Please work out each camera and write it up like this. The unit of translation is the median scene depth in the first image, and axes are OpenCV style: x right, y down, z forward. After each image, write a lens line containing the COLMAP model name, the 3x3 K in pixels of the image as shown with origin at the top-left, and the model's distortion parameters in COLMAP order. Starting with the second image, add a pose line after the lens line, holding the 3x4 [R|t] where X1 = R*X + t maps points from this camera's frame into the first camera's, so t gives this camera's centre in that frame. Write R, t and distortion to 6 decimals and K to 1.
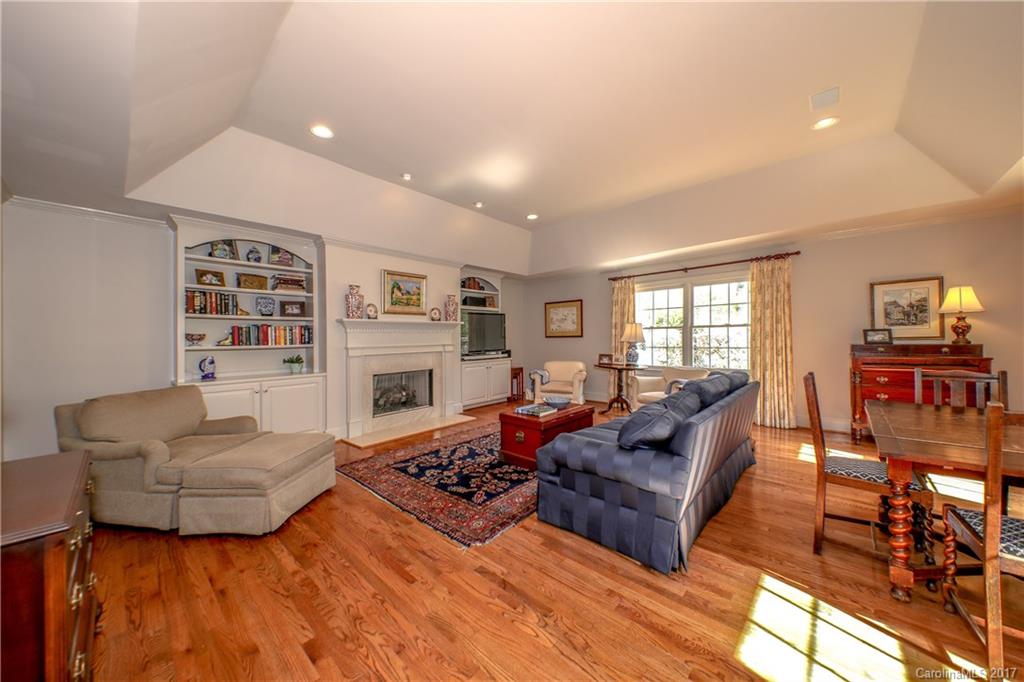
lens RADIAL K [[358.0, 0, 510.3], [0, 358.0, 333.8], [0, 0, 1]] dist [0.024740, -0.010664]
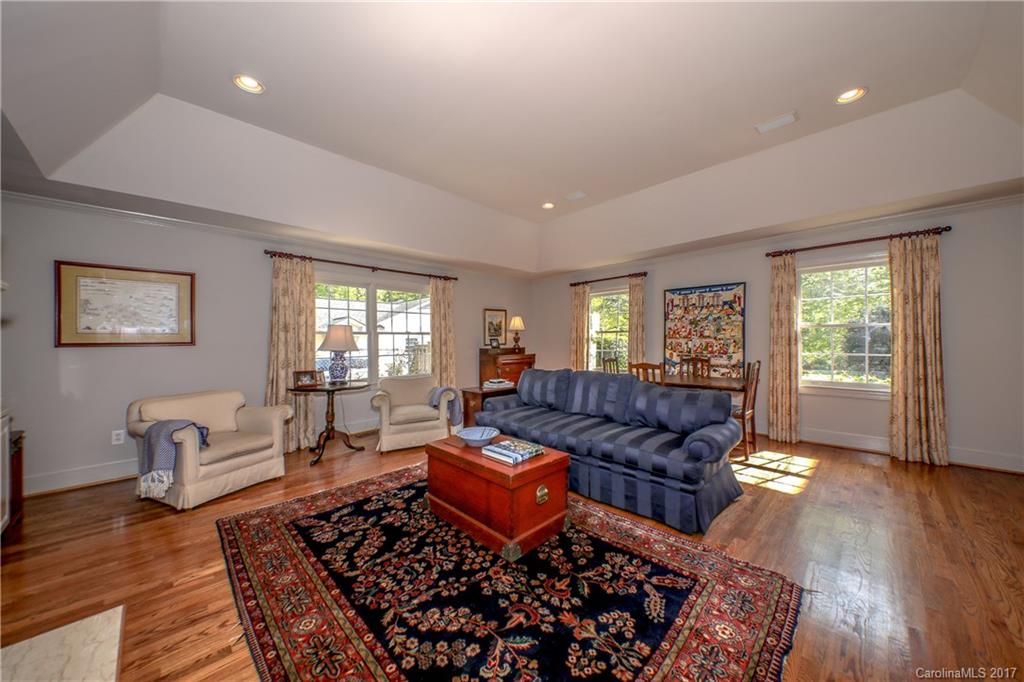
lens RADIAL K [[358.0, 0, 510.3], [0, 358.0, 333.8], [0, 0, 1]] dist [0.024740, -0.010664]
pose [[0.037608, 0.032123, 0.998776, -0.576052], [-0.002636, 0.999483, -0.032046, 0.016145], [-0.999289, -0.001428, 0.037674, 0.943726]]
